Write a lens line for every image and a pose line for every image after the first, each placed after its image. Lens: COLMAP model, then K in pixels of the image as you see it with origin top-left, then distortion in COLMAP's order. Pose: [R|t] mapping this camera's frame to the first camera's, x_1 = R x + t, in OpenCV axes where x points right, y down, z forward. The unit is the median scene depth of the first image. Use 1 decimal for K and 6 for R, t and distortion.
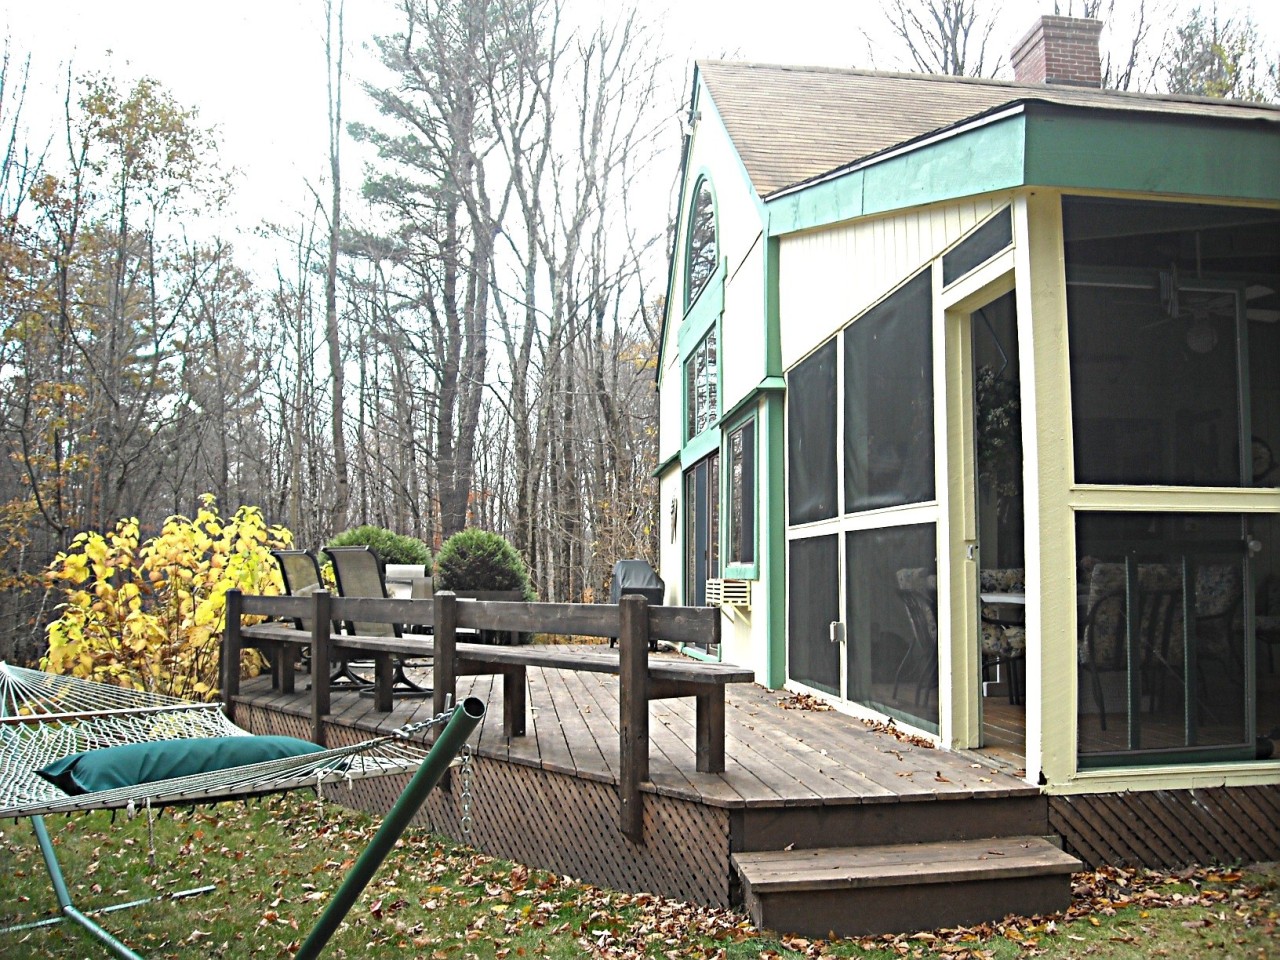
lens RADIAL K [[1297.3, 0, 667.4], [0, 1297.3, 509.0], [0, 0, 1]] dist [-0.189691, 0.120603]
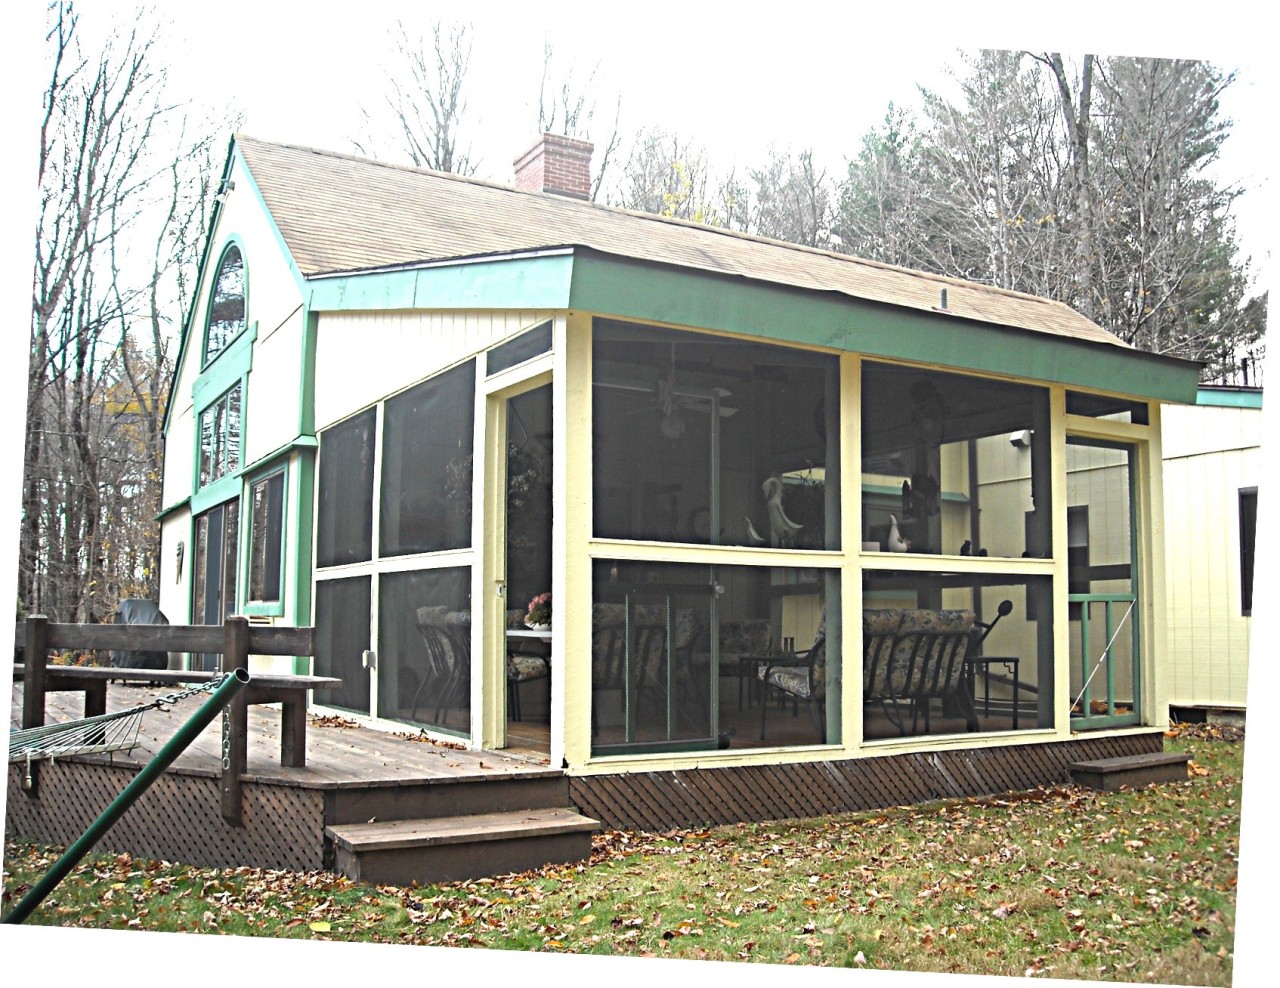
lens RADIAL K [[1257.0, 0, 641.9], [0, 1257.0, 523.9], [0, 0, 1]] dist [-0.156004, 0.086806]
pose [[0.917657, 0.042294, 0.395116, -0.133662], [-0.029682, 0.998838, -0.037980, 0.012606], [-0.396263, 0.023125, 0.917846, -0.191004]]
